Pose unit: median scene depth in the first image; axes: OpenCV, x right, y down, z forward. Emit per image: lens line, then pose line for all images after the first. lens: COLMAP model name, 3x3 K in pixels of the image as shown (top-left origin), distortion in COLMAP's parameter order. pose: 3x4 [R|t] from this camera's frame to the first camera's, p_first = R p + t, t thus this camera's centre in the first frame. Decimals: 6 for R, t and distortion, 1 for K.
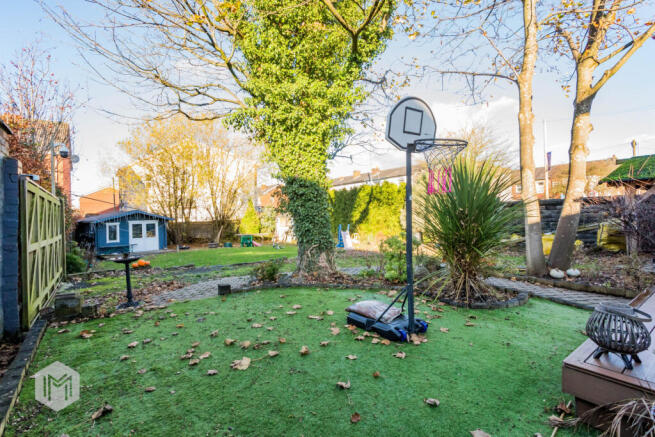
lens RADIAL K [[306.1, 0, 327.2], [0, 306.1, 215.5], [0, 0, 1]] dist [-0.000800, -0.000053]
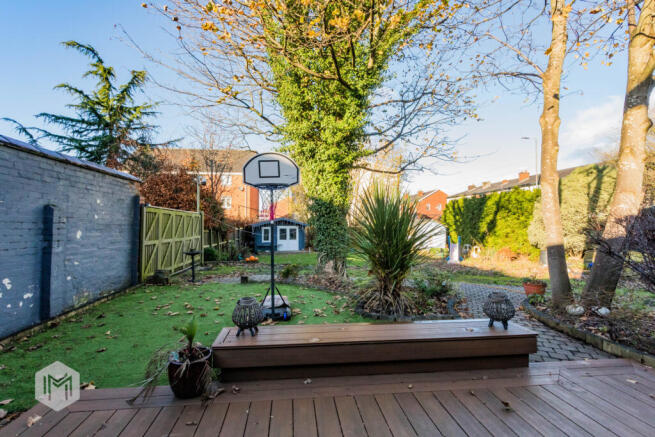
lens RADIAL K [[306.1, 0, 321.2], [0, 306.1, 216.3], [0, 0, 1]] dist [-0.000800, -0.000053]
pose [[0.864990, 0.010563, -0.501678, 0.150021], [-0.020227, 0.999700, -0.013825, -0.008935], [0.501382, 0.022105, 0.864944, -0.013363]]
